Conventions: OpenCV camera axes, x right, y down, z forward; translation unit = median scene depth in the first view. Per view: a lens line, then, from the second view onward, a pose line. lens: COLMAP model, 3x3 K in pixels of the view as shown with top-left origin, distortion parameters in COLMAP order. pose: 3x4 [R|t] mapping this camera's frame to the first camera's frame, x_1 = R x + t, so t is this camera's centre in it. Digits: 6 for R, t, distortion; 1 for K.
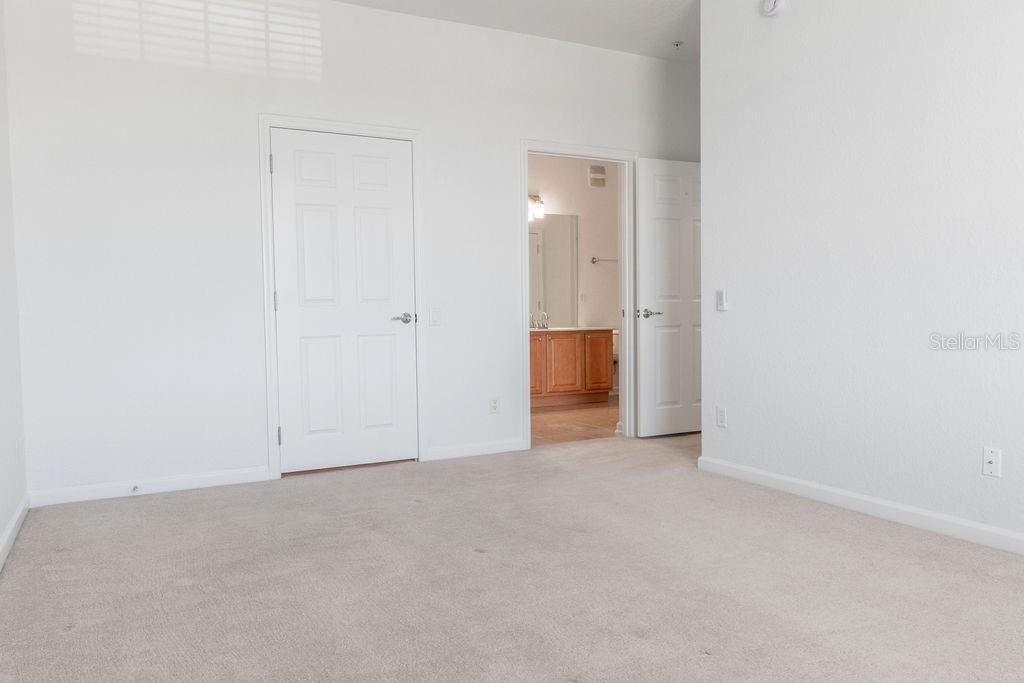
lens RADIAL K [[785.7, 0, 511.8], [0, 785.7, 341.4], [0, 0, 1]] dist [0.031459, -0.001244]
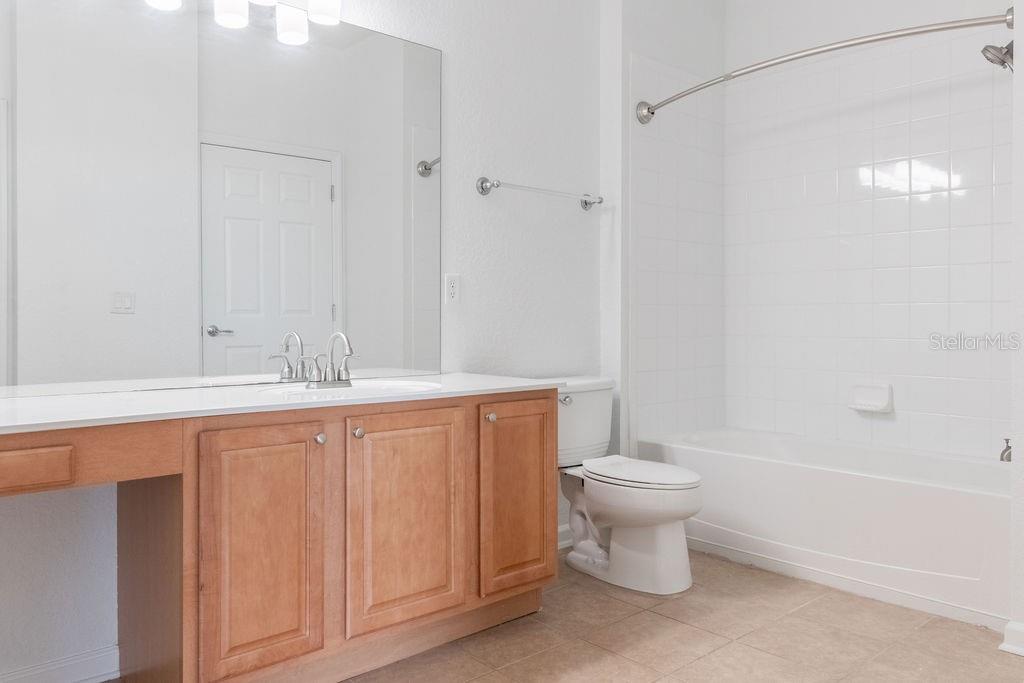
lens RADIAL K [[785.7, 0, 511.1], [0, 785.7, 340.2], [0, 0, 1]] dist [0.031459, -0.001244]
pose [[0.970274, 0.008254, 0.241868, 0.033201], [-0.004598, 0.999867, -0.015677, -0.030204], [-0.241965, 0.014099, 0.970183, 0.710643]]
